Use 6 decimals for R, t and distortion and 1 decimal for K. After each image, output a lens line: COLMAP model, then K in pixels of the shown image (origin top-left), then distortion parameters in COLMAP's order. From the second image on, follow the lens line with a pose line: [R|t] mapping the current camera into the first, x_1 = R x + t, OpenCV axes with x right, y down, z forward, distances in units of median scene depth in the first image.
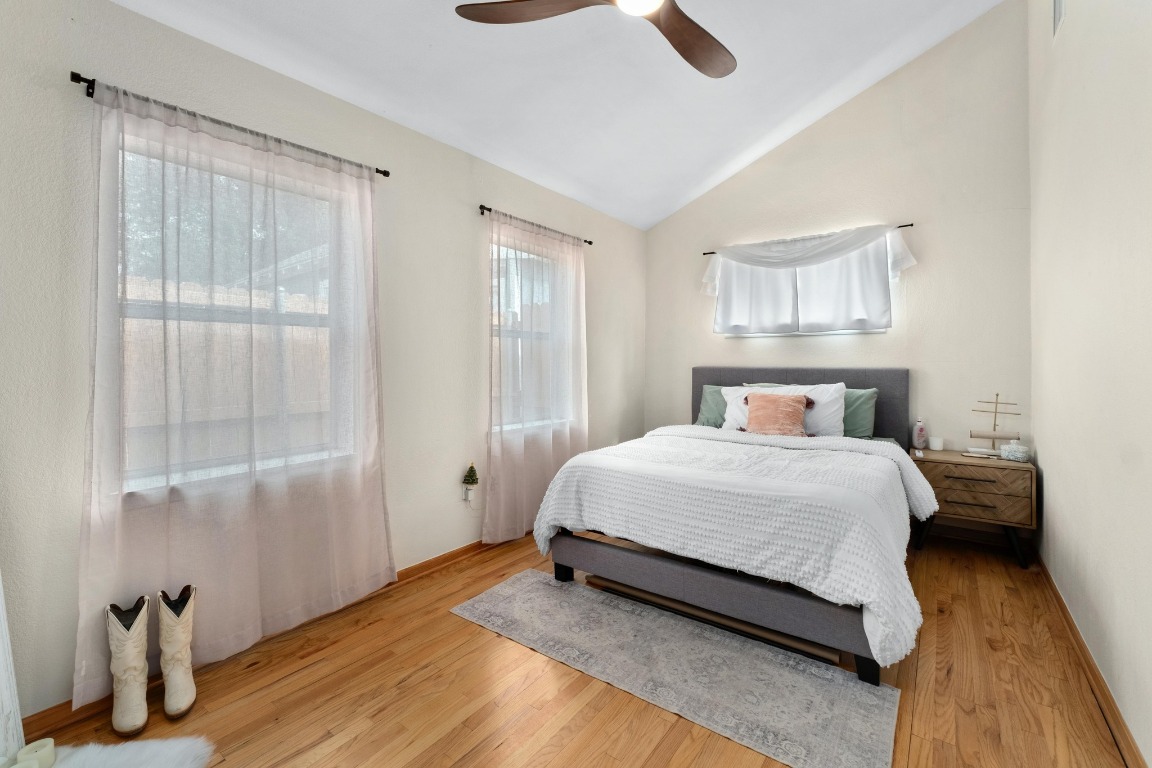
lens RADIAL K [[494.1, 0, 581.5], [0, 494.1, 362.5], [0, 0, 1]] dist [-0.003822, 0.000420]
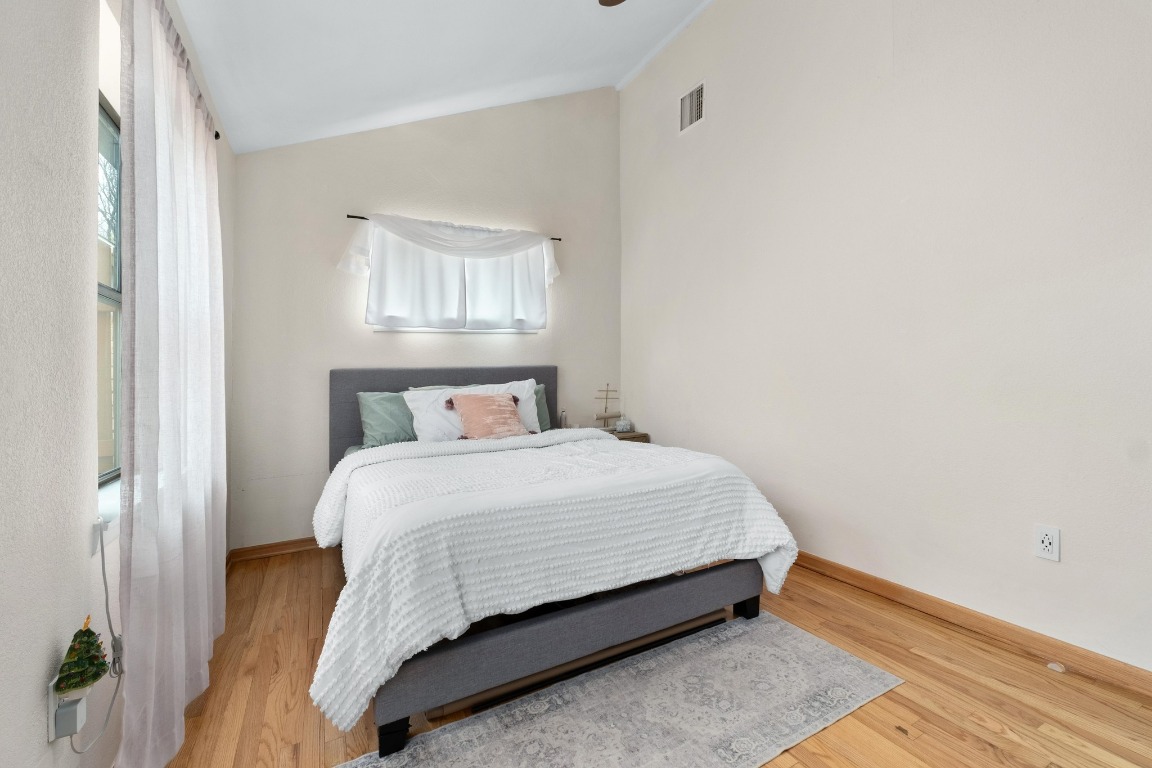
lens RADIAL K [[488.2, 0, 576.0], [0, 488.2, 384.0], [0, 0, 1]] dist [-0.016461, 0.005997]
pose [[0.423132, -0.025772, 0.905702, -0.345787], [0.029327, 0.999461, 0.014738, 0.039565], [-0.905593, 0.020325, 0.423660, 0.495160]]
